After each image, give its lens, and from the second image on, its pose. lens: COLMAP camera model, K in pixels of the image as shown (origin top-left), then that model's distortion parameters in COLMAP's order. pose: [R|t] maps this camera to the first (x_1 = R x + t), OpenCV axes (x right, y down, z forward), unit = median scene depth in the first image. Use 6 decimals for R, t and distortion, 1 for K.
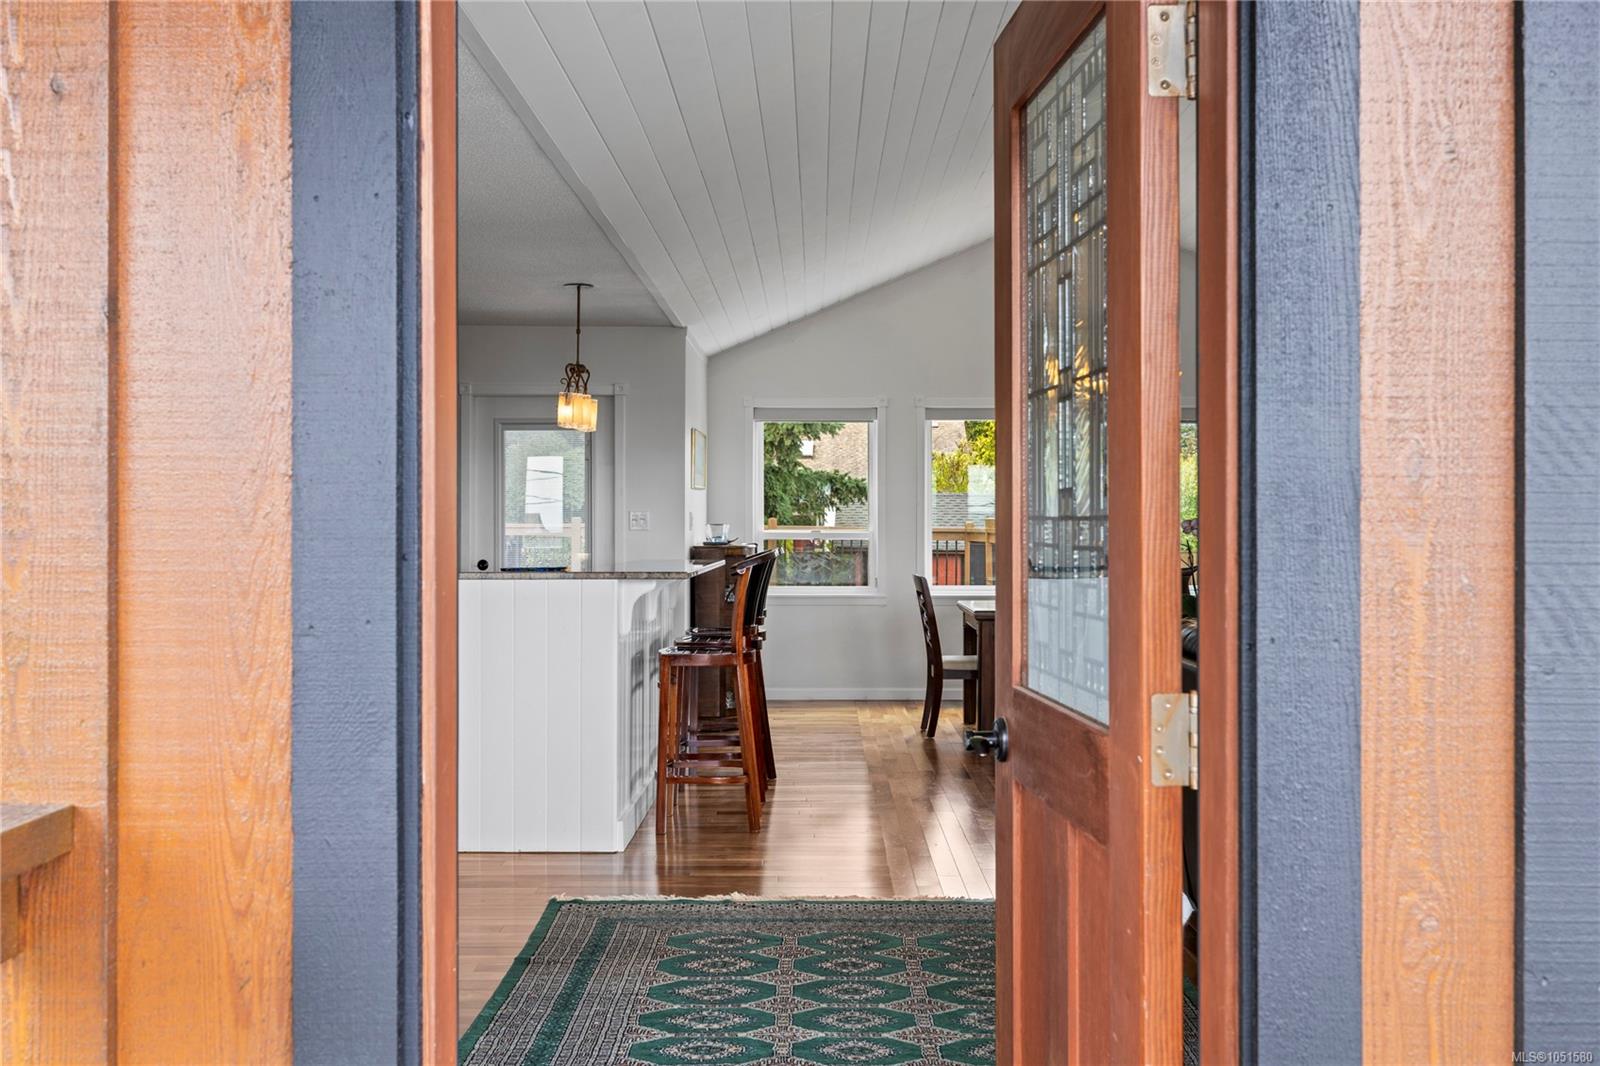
lens RADIAL K [[1514.2, 0, 800.0], [0, 1514.2, 533.0], [0, 0, 1]] dist [-0.003889, -0.006515]
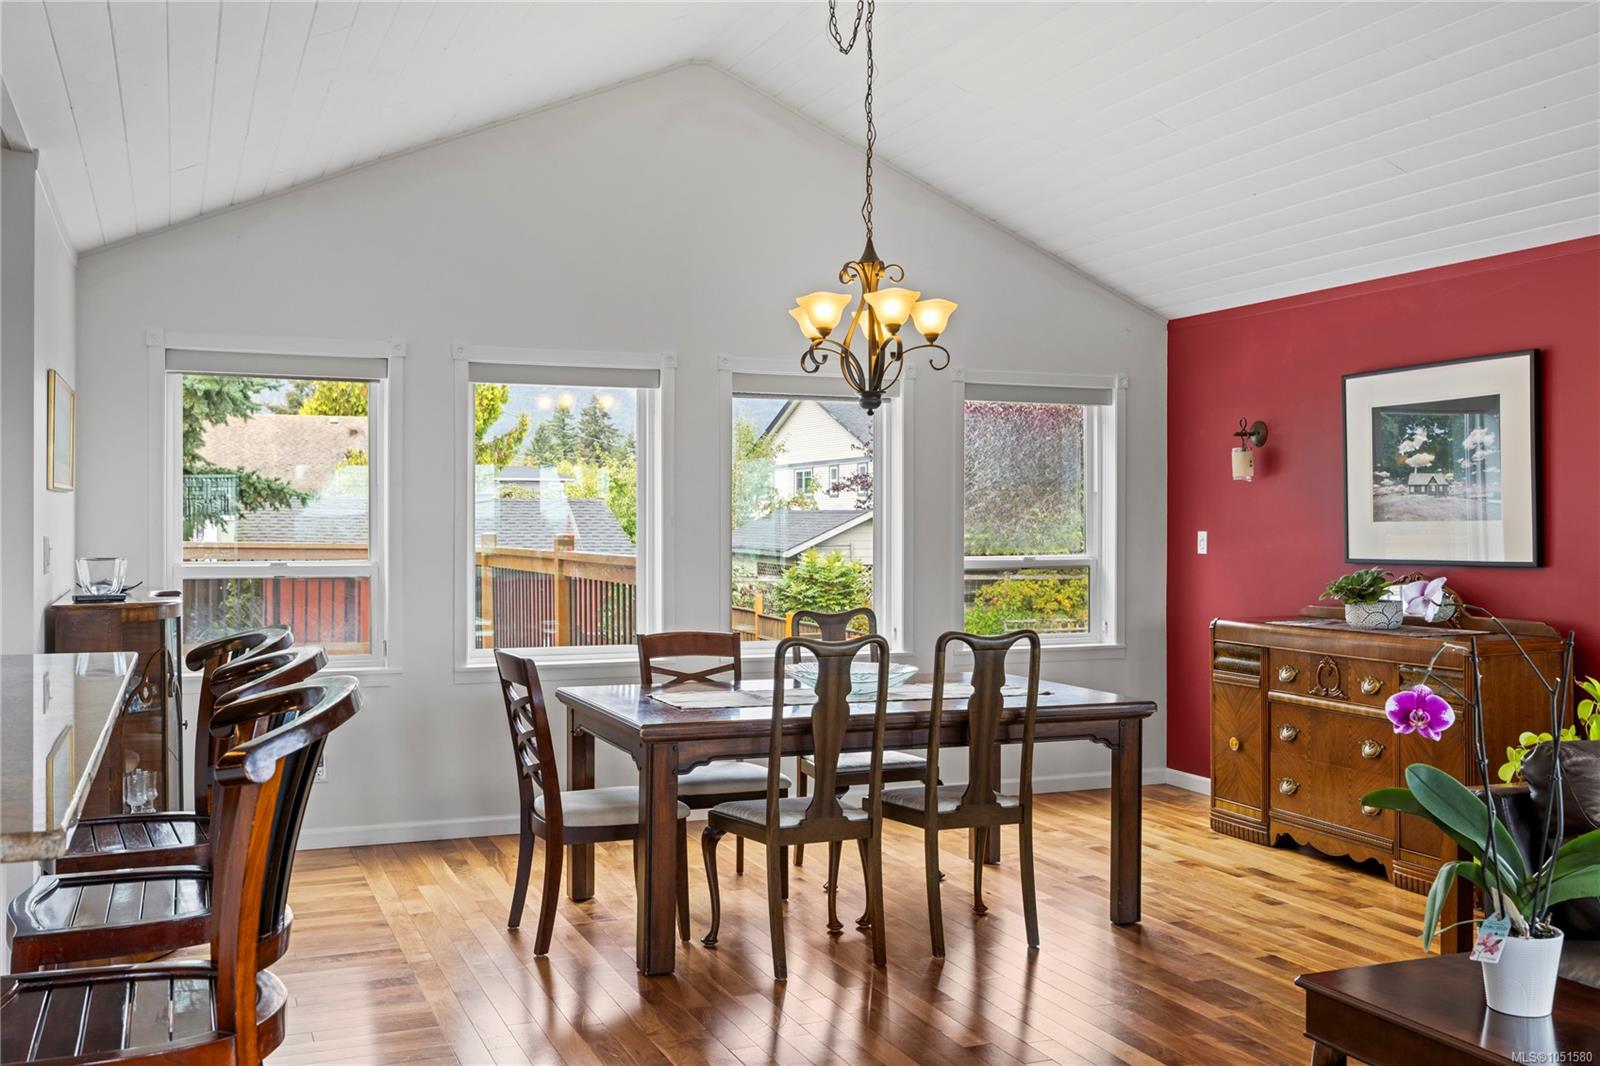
lens RADIAL K [[1514.2, 0, 800.0], [0, 1514.2, 533.0], [0, 0, 1]] dist [-0.003889, -0.006515]
pose [[0.921570, -0.001095, 0.388210, -0.031736], [0.002138, 0.999995, -0.002254, -0.011522], [-0.388206, 0.002907, 0.921568, 0.384629]]
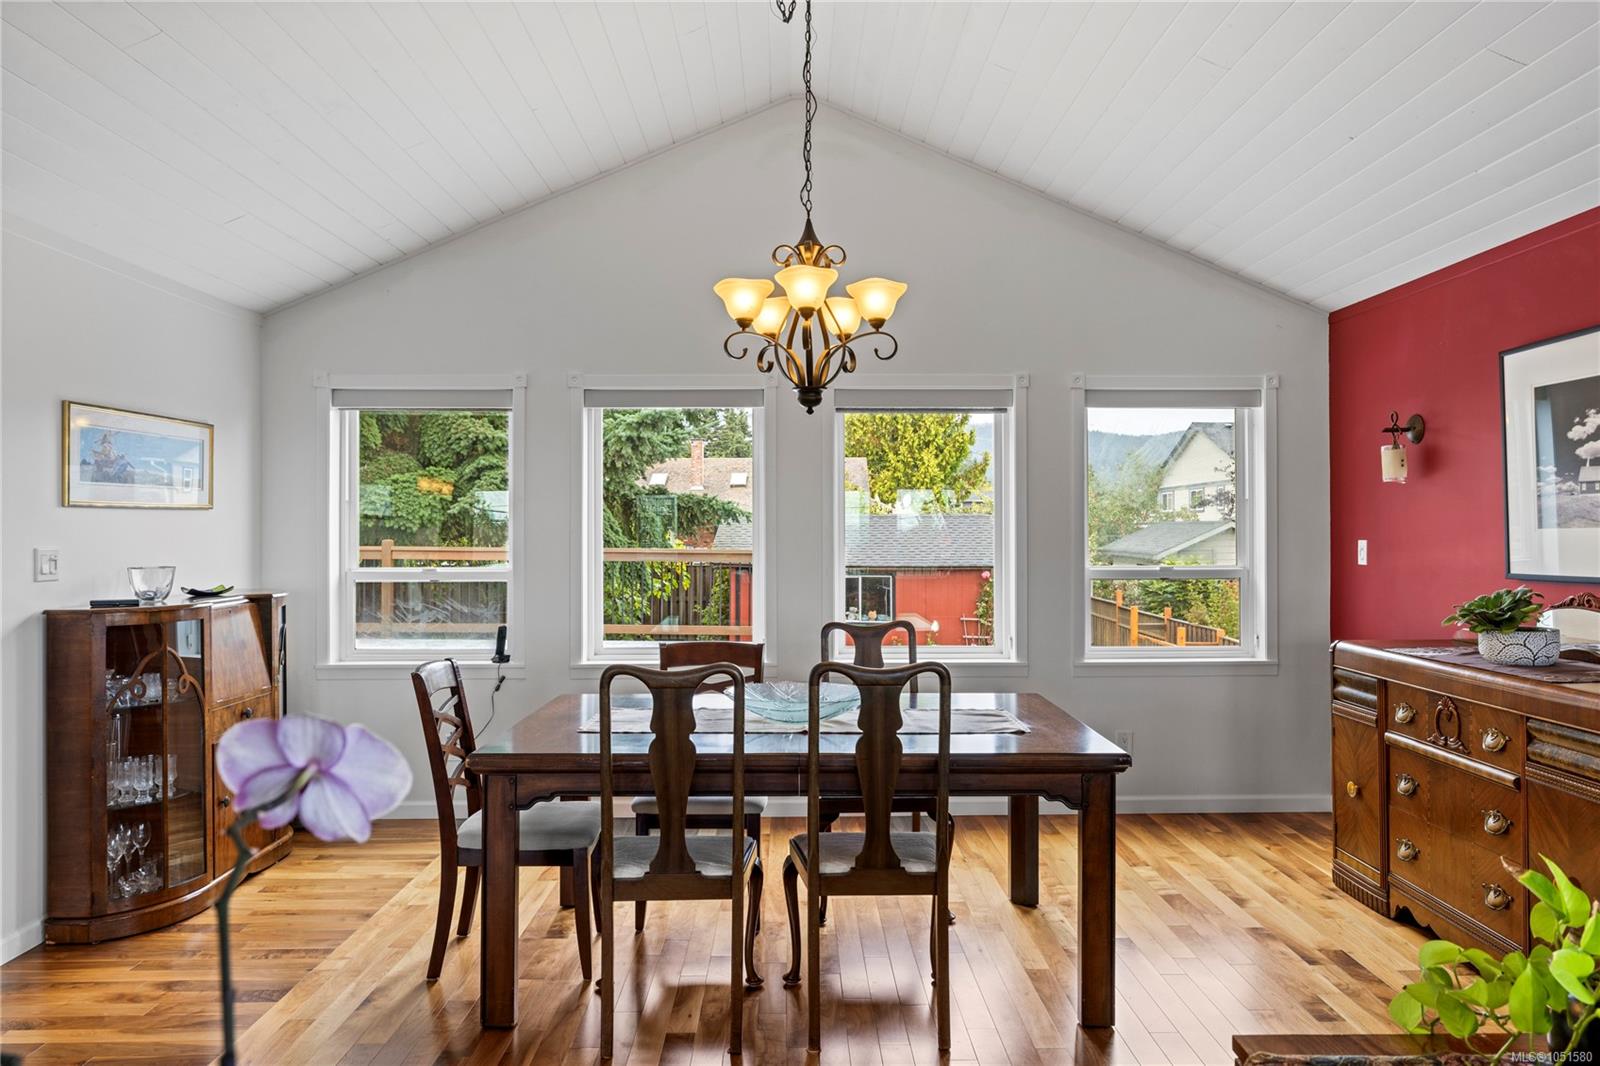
lens RADIAL K [[1098.1, 0, 799.6], [0, 1098.1, 528.6], [0, 0, 1]] dist [0.000085, 0.000946]
pose [[0.999545, -0.002592, 0.030035, 0.168468], [0.003000, 0.999904, -0.013531, -0.012787], [-0.029997, 0.013615, 0.999457, 0.507446]]
